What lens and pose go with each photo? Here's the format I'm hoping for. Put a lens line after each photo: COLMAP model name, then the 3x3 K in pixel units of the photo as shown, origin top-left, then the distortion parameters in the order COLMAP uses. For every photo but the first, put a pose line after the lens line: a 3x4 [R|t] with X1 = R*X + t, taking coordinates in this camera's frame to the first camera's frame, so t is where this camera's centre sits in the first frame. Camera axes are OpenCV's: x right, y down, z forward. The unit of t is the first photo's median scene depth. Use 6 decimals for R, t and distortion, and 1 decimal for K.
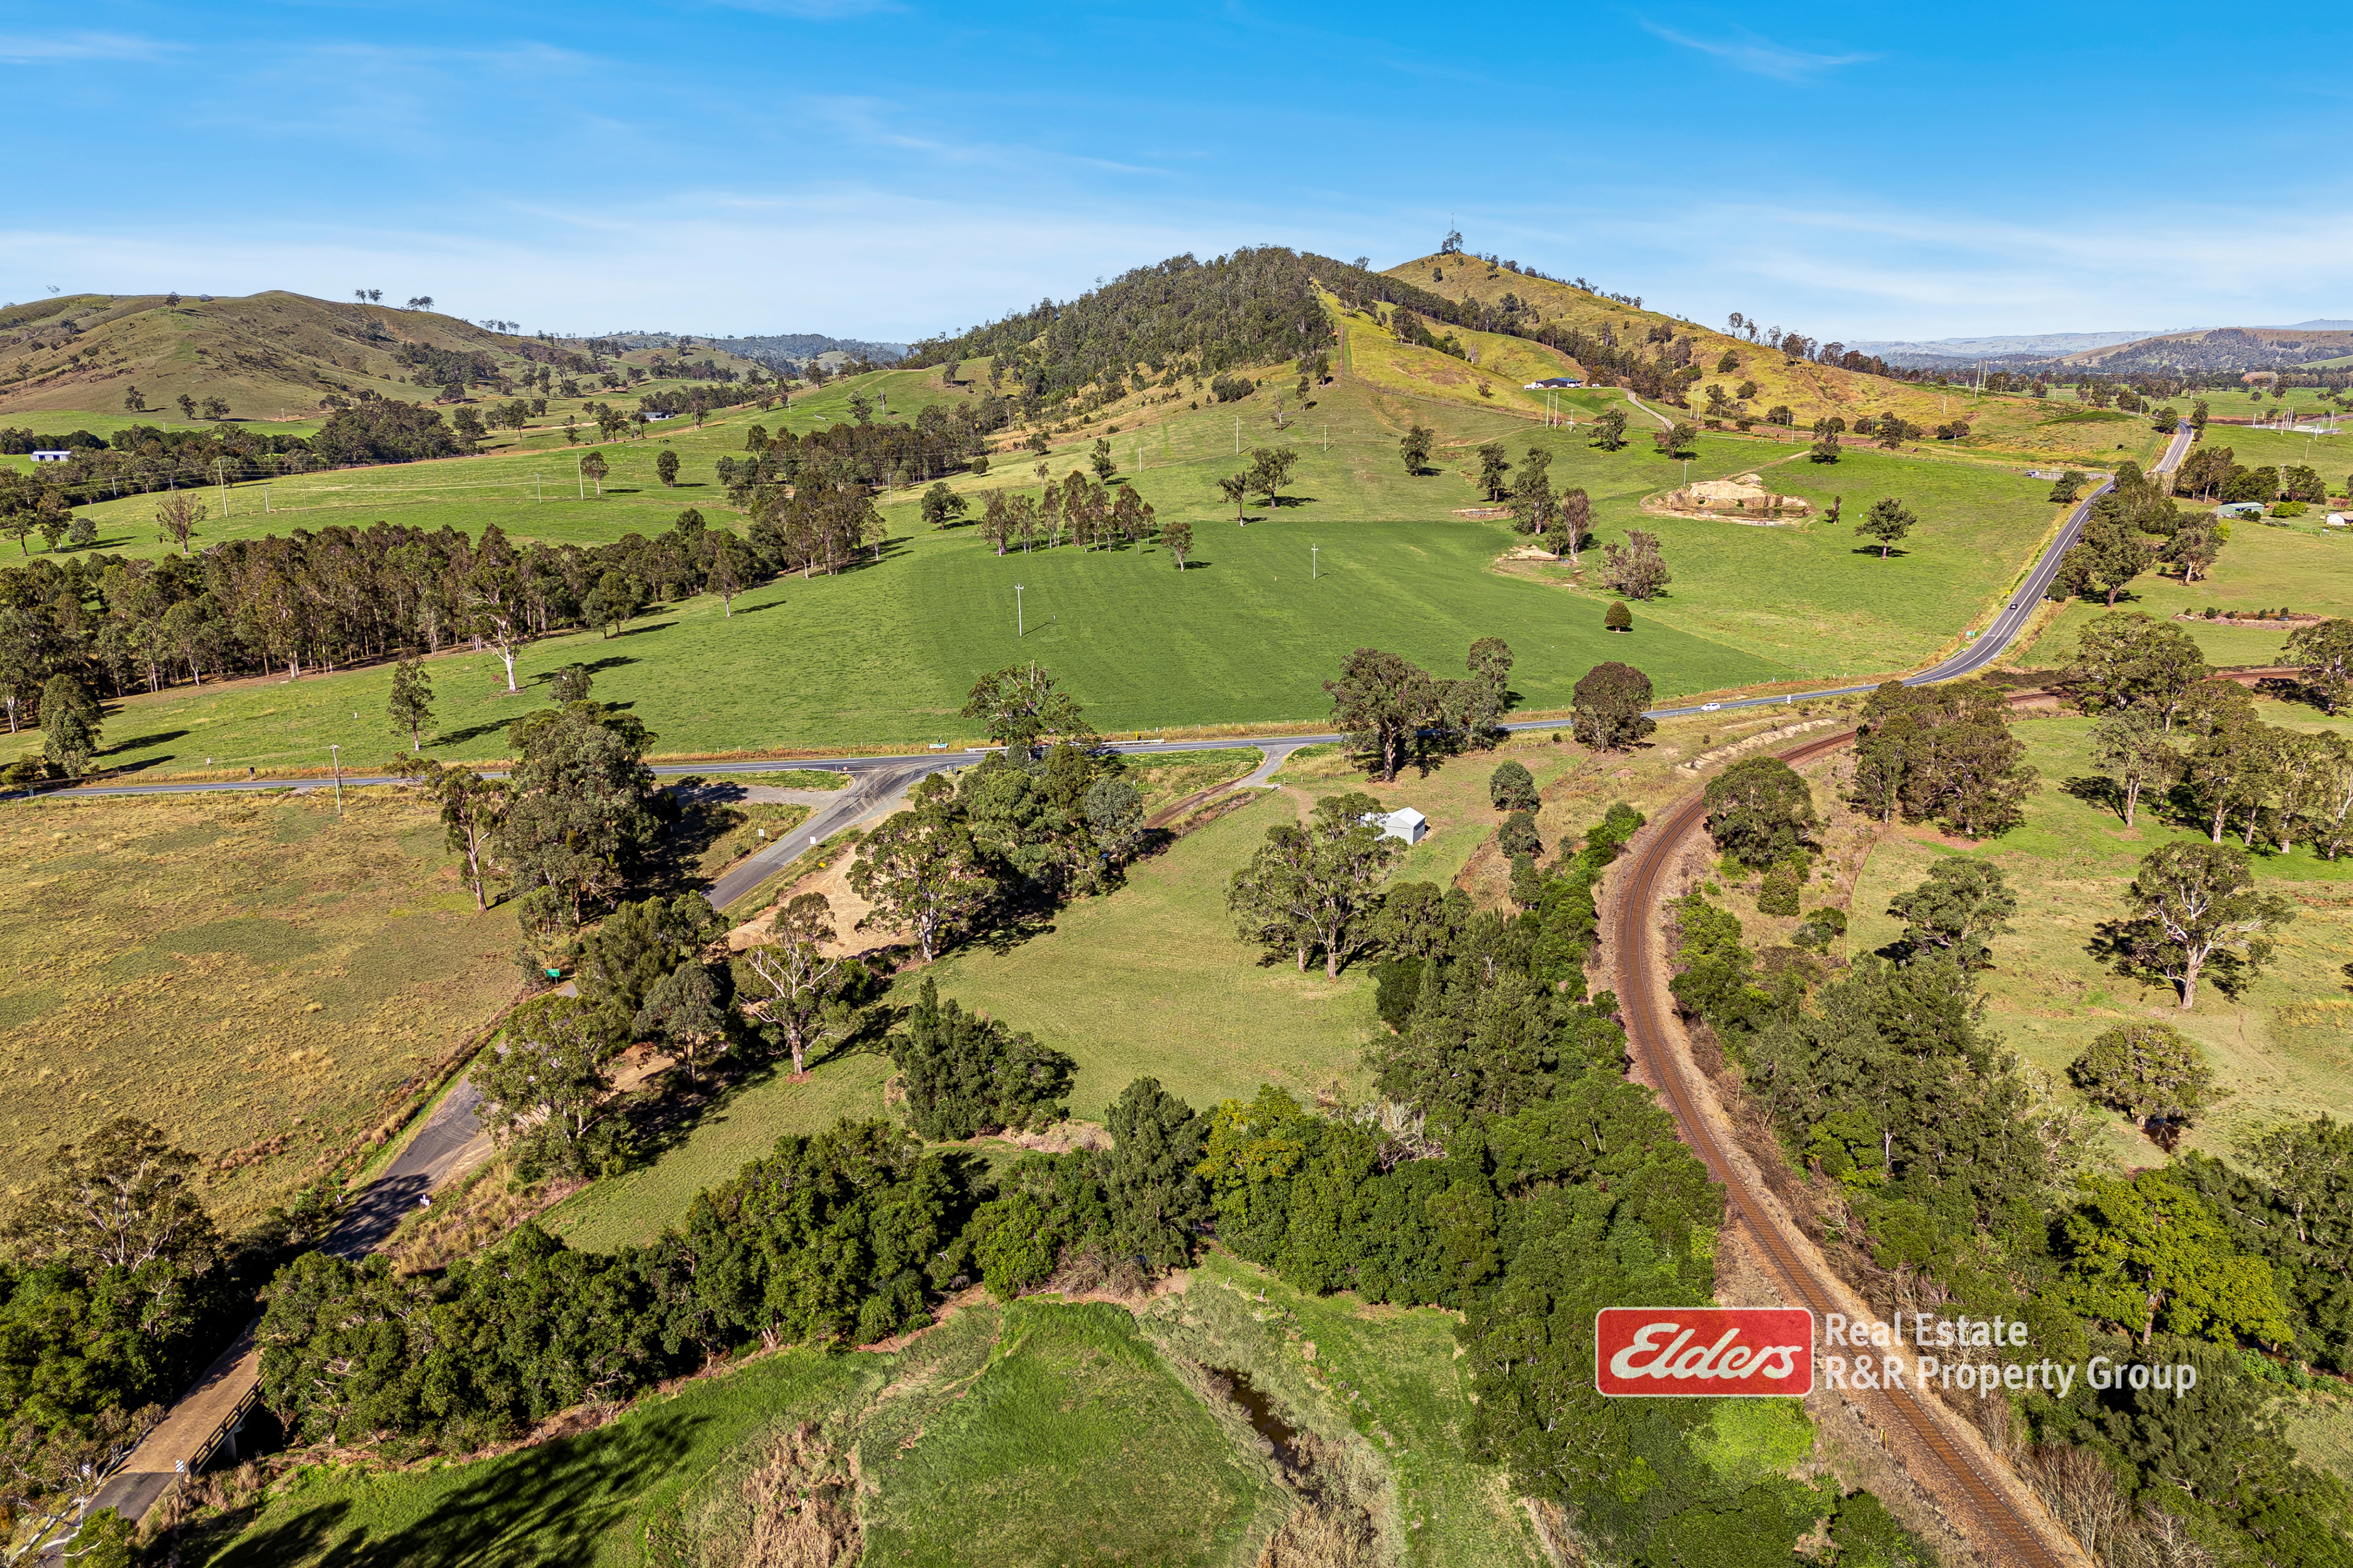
lens RADIAL K [[1676.6, 0, 1176.5], [0, 1676.6, 784.0], [0, 0, 1]] dist [0.097523, -0.095838]
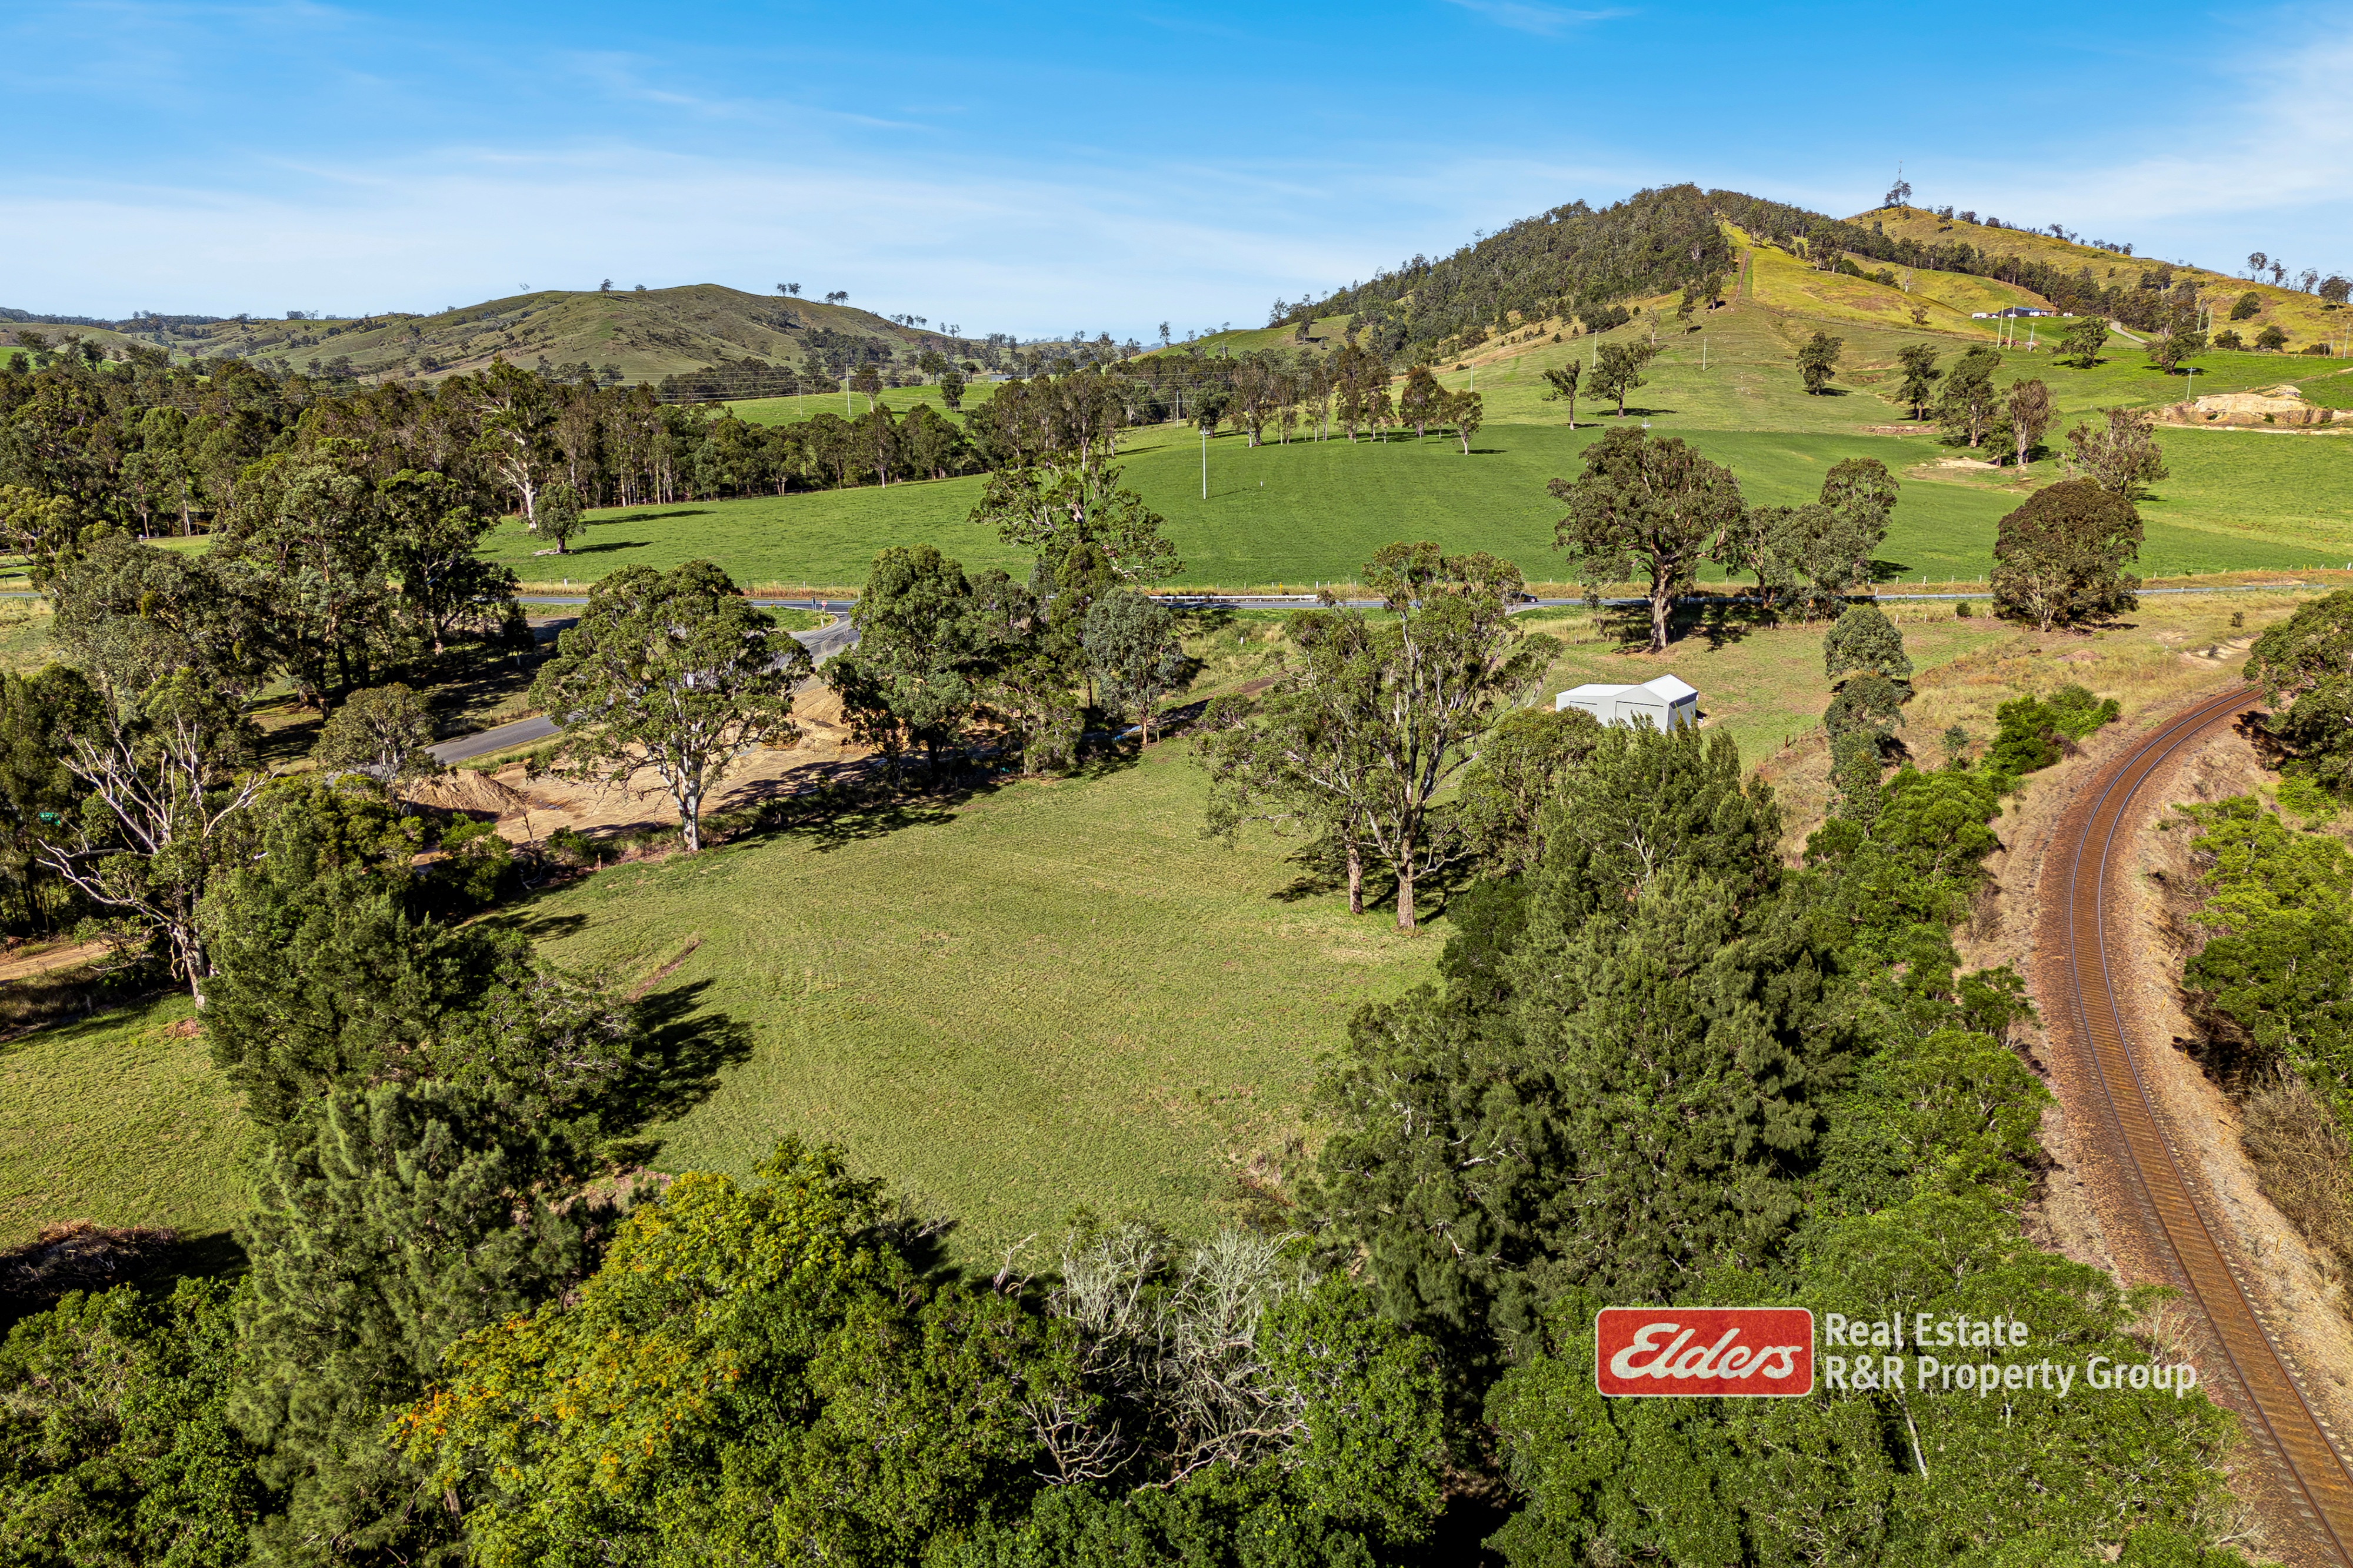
lens RADIAL K [[1686.1, 0, 1220.0], [0, 1686.1, 784.2], [0, 0, 1]] dist [0.104042, -0.076563]
pose [[0.977886, 0.051868, -0.202605, 0.028491], [-0.053986, 0.998530, -0.004934, 0.016399], [0.202051, 0.015763, 0.979248, 0.104794]]
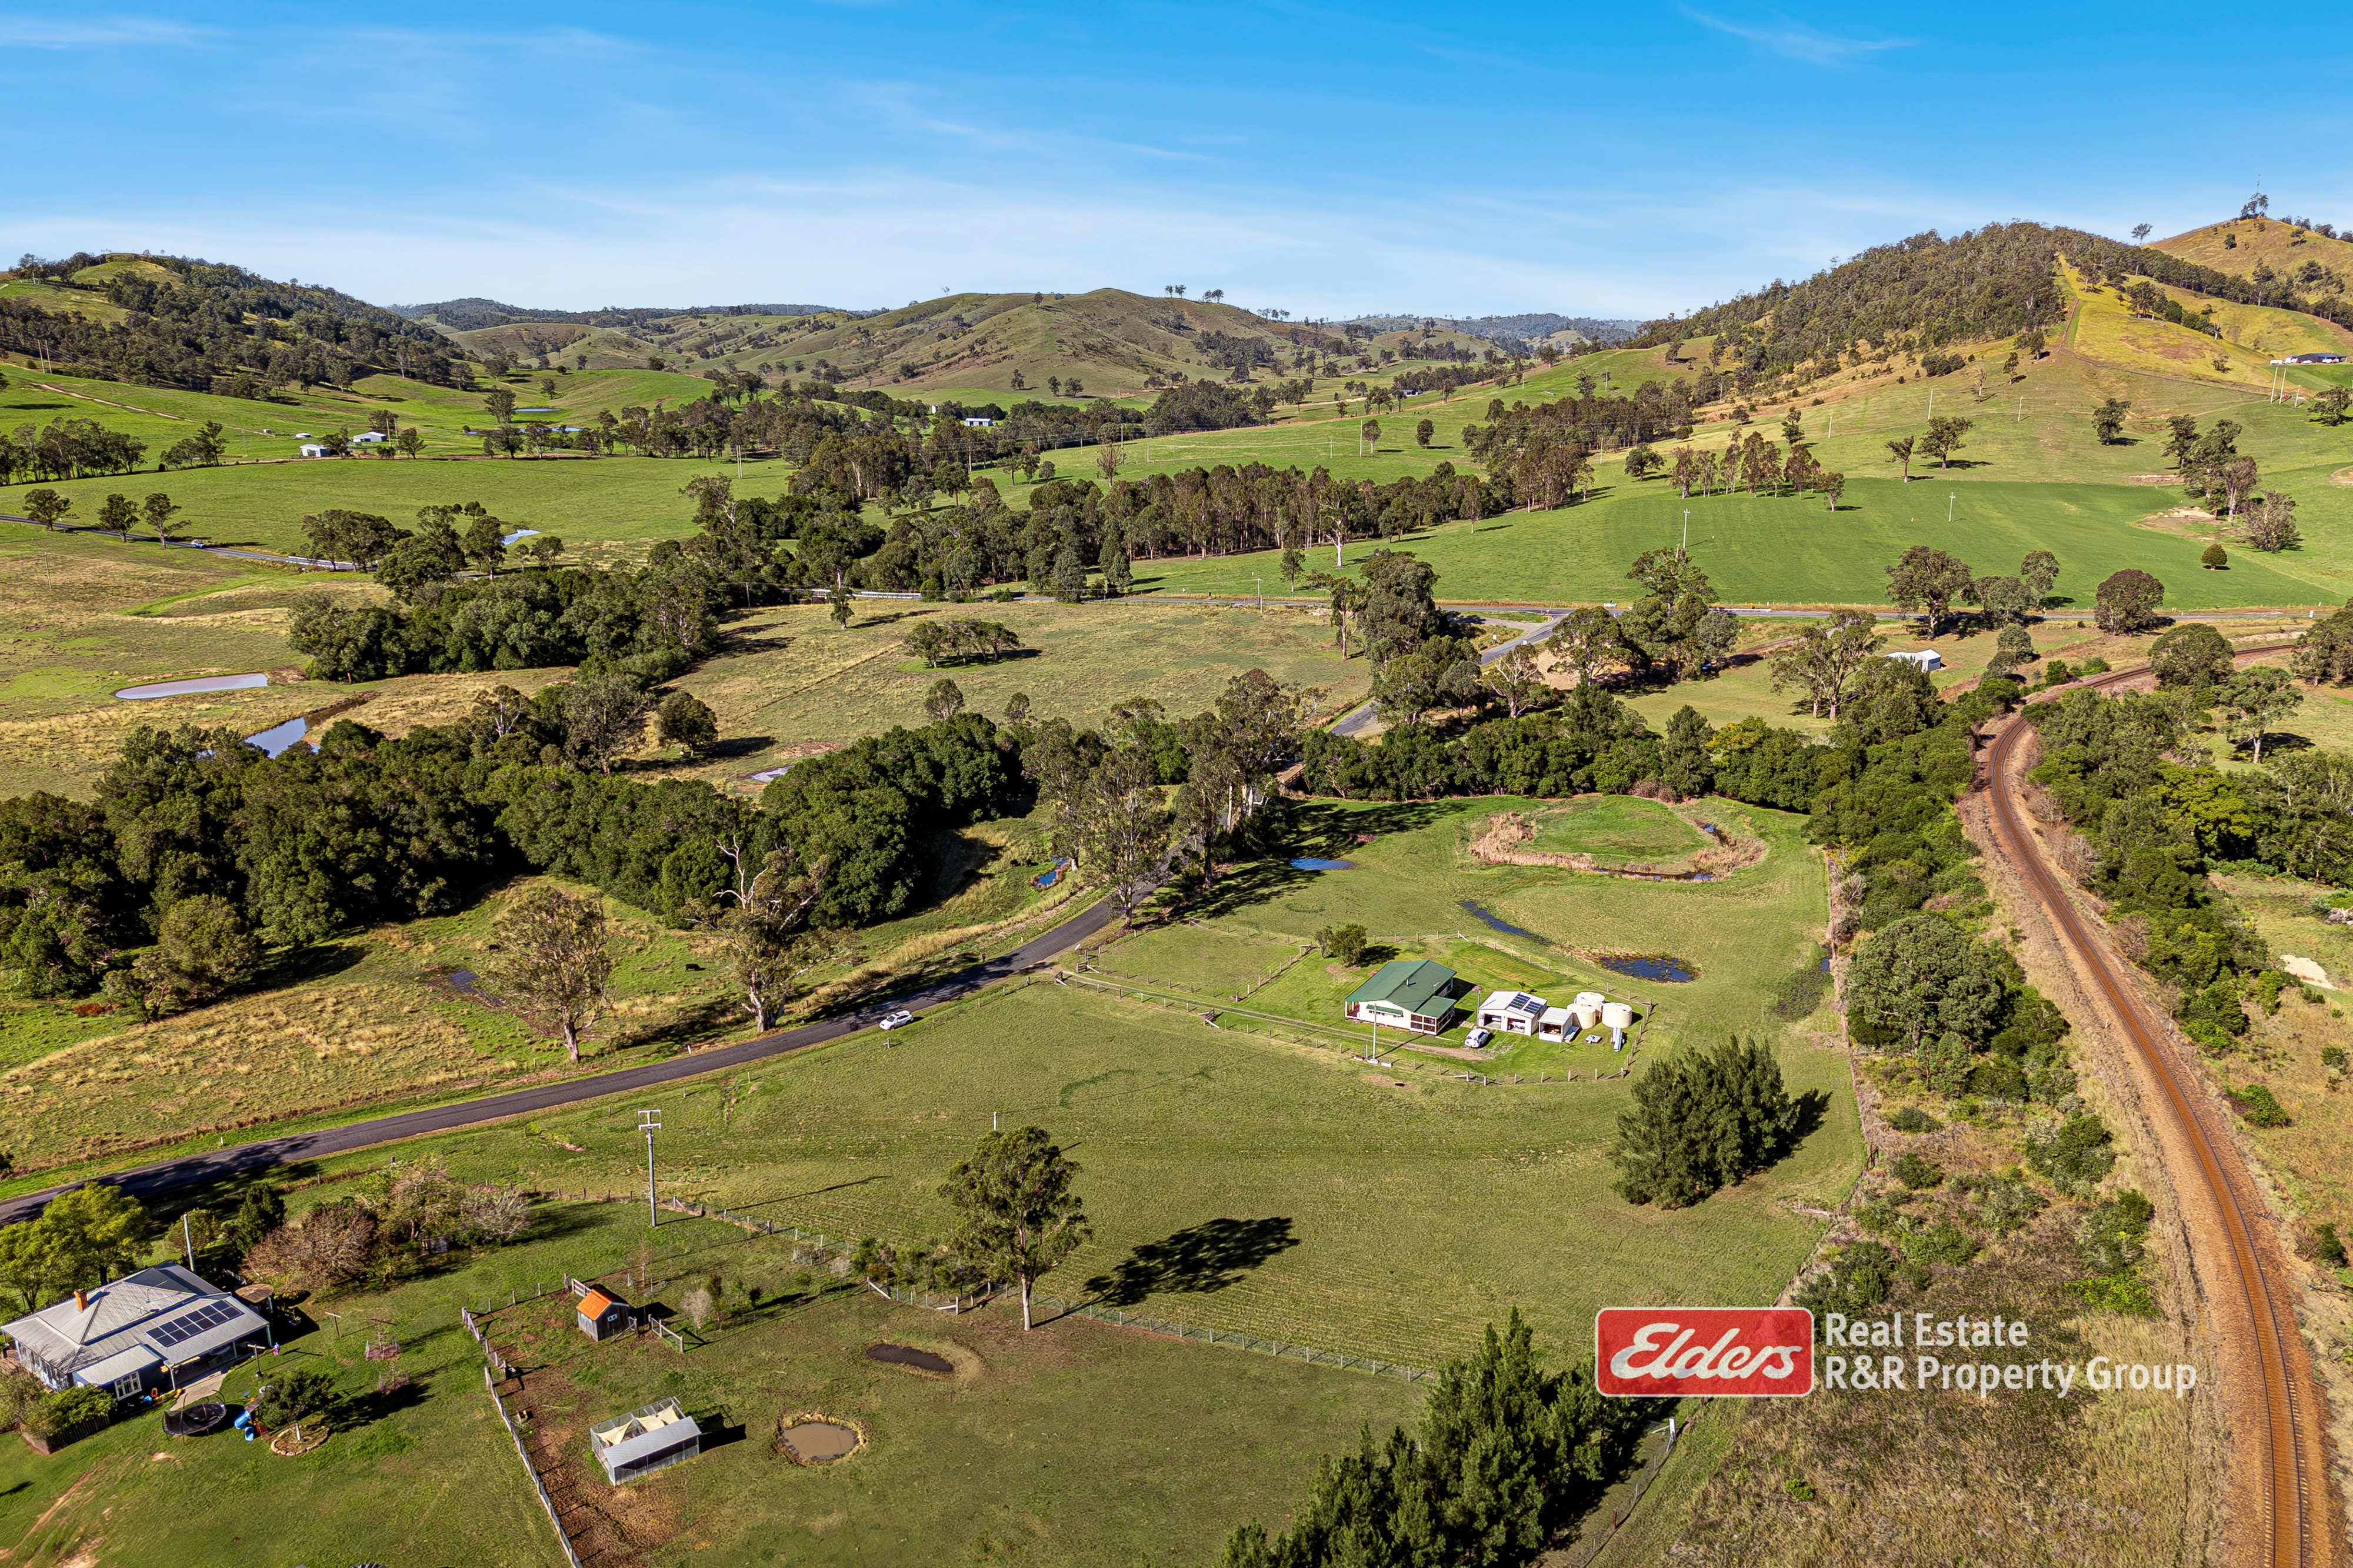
lens RADIAL K [[1676.6, 0, 1176.5], [0, 1676.6, 784.0], [0, 0, 1]] dist [0.097523, -0.095838]
pose [[0.916156, 0.099029, -0.388397, 0.032794], [-0.094253, 0.995054, 0.031382, 0.038873], [0.389584, 0.007856, 0.920958, -0.169894]]
